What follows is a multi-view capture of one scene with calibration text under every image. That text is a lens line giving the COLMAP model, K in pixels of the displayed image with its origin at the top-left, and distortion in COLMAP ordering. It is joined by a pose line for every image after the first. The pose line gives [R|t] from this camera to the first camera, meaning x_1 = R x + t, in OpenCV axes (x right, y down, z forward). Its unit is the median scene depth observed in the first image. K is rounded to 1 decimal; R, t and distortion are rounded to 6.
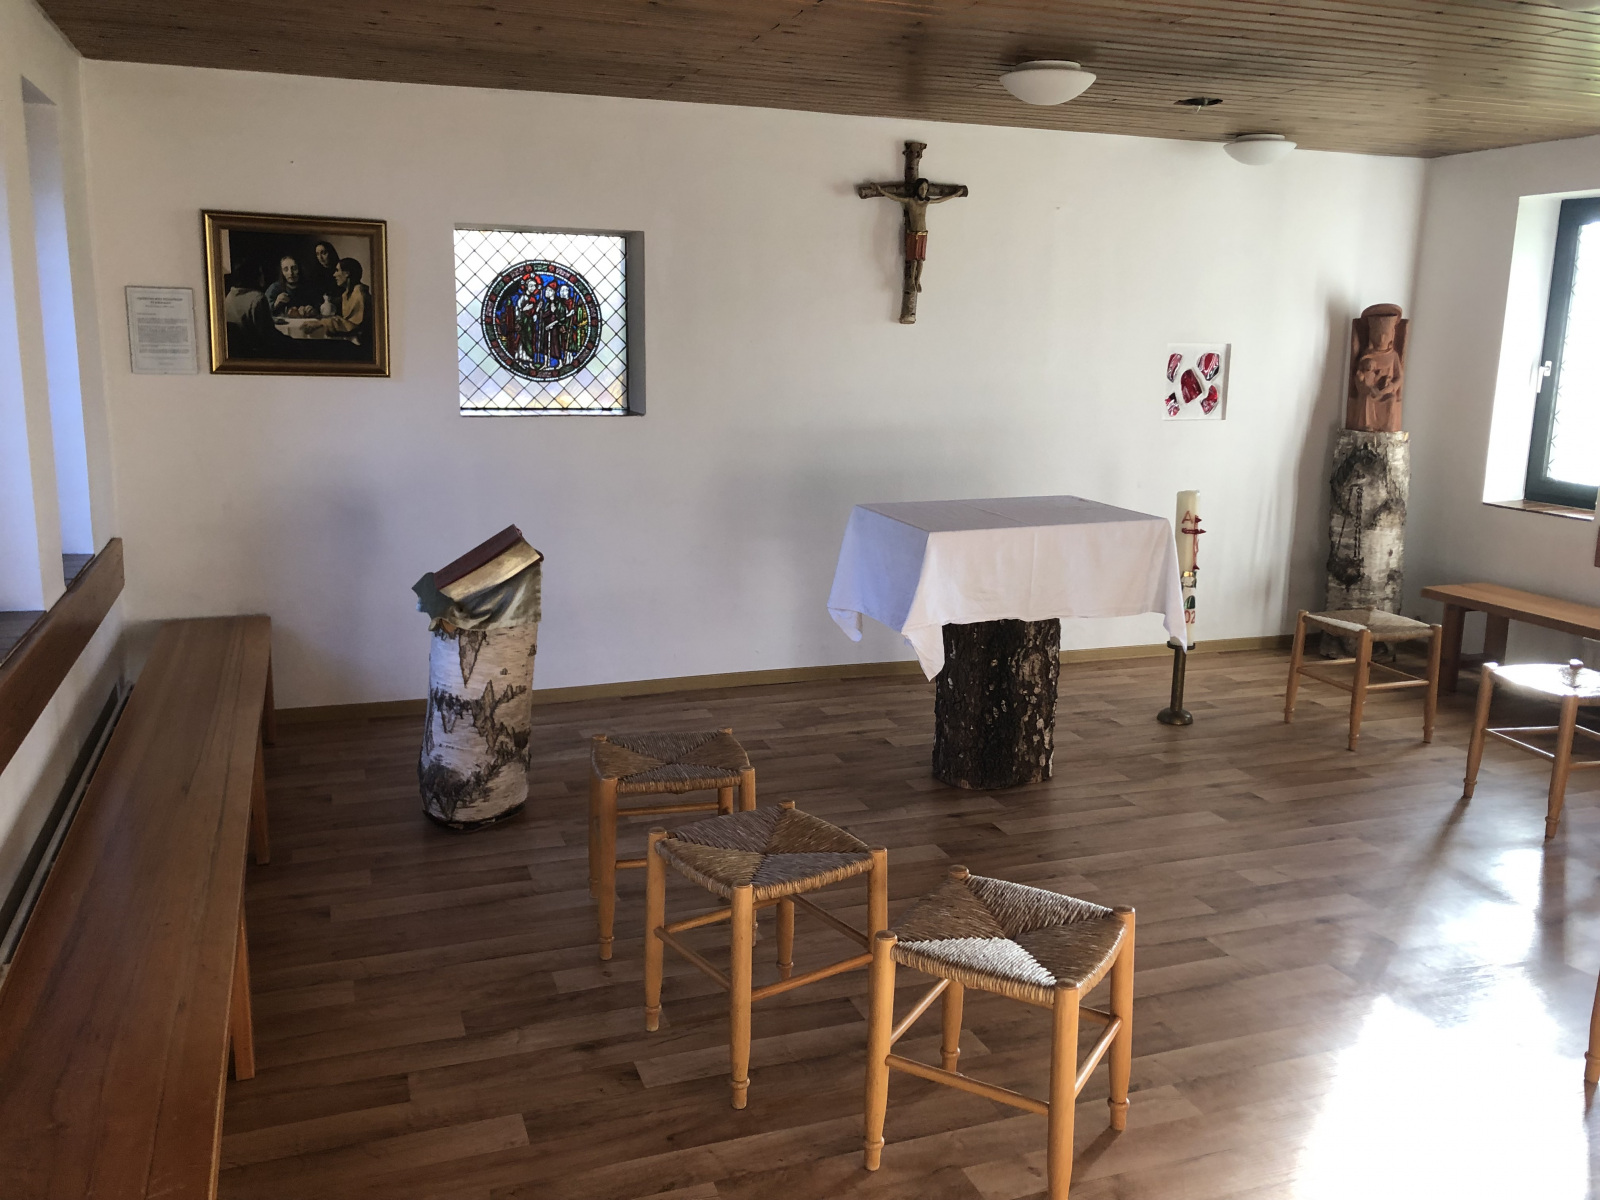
lens RADIAL K [[1319.7, 0, 761.1], [0, 1319.7, 573.8], [0, 0, 1]] dist [0.070995, -0.085705]
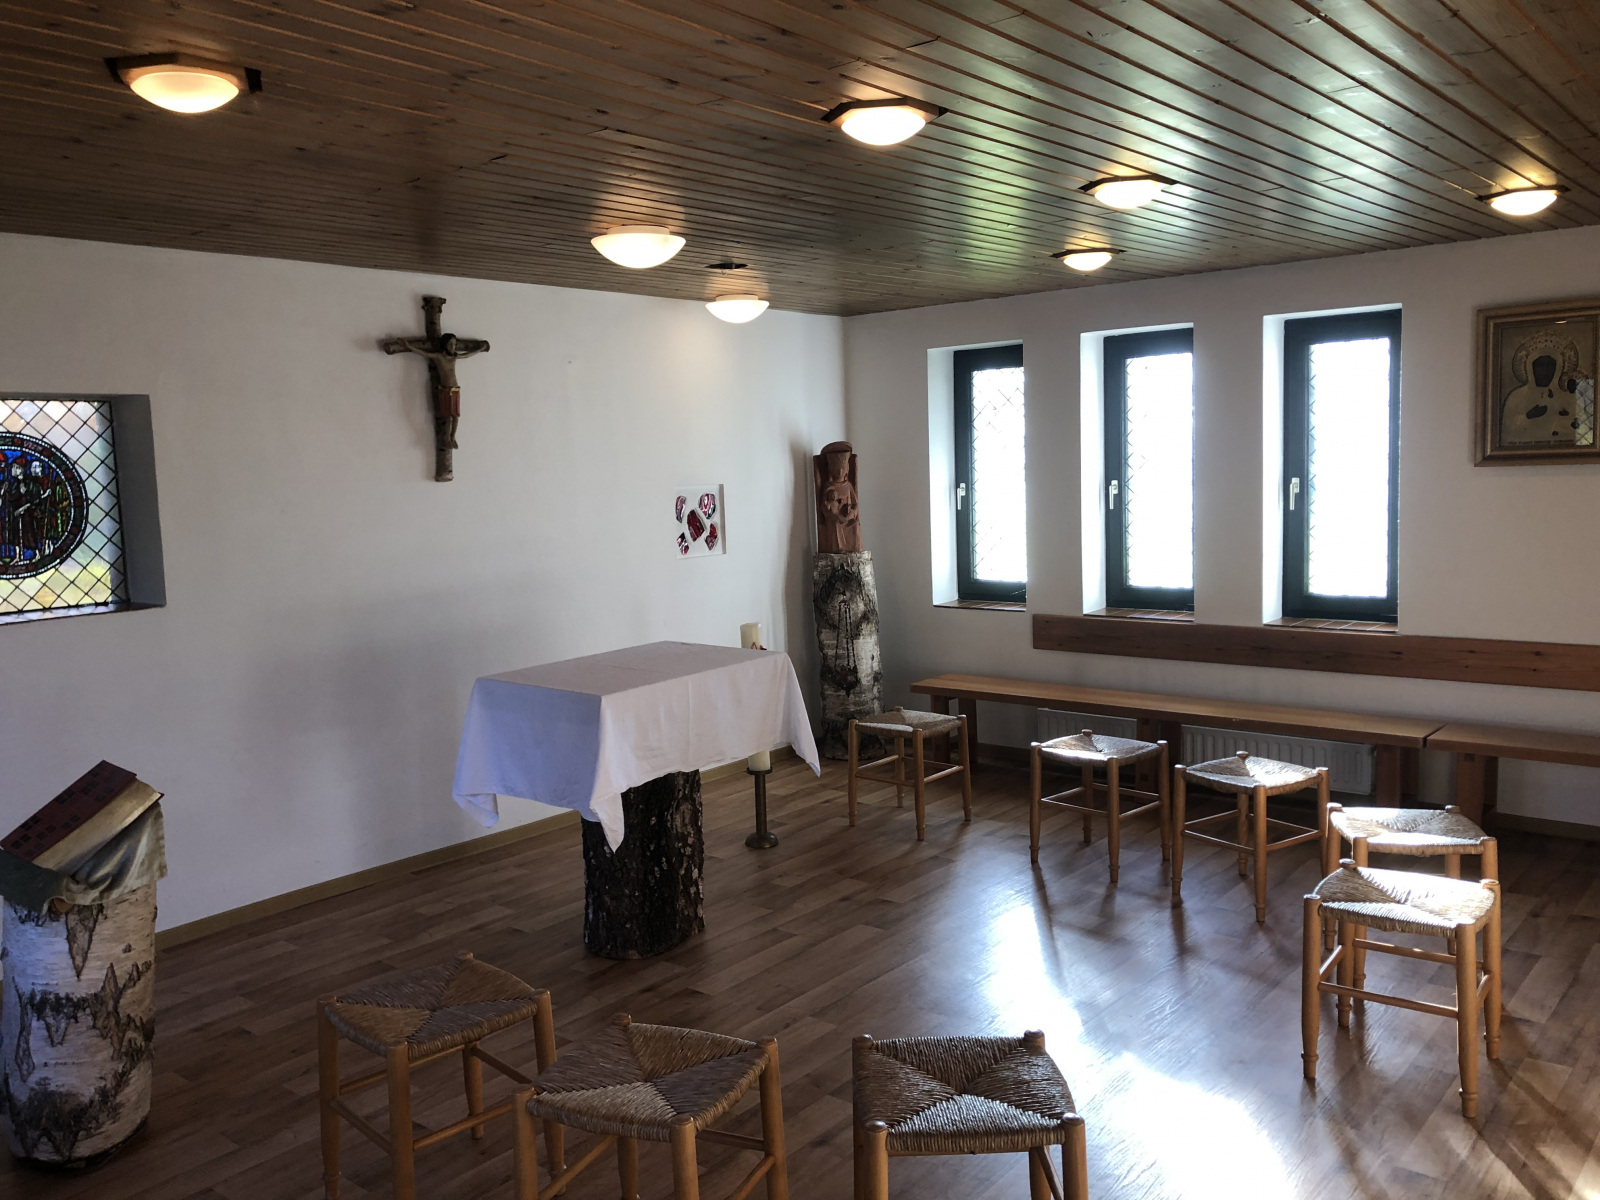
lens RADIAL K [[1319.7, 0, 859.2], [0, 1319.7, 576.0], [0, 0, 1]] dist [0.070995, -0.085705]
pose [[0.865964, -0.094336, 0.491128, -0.117594], [0.144978, 0.987231, -0.065999, -0.018367], [-0.478630, 0.128355, 0.868584, 0.044725]]
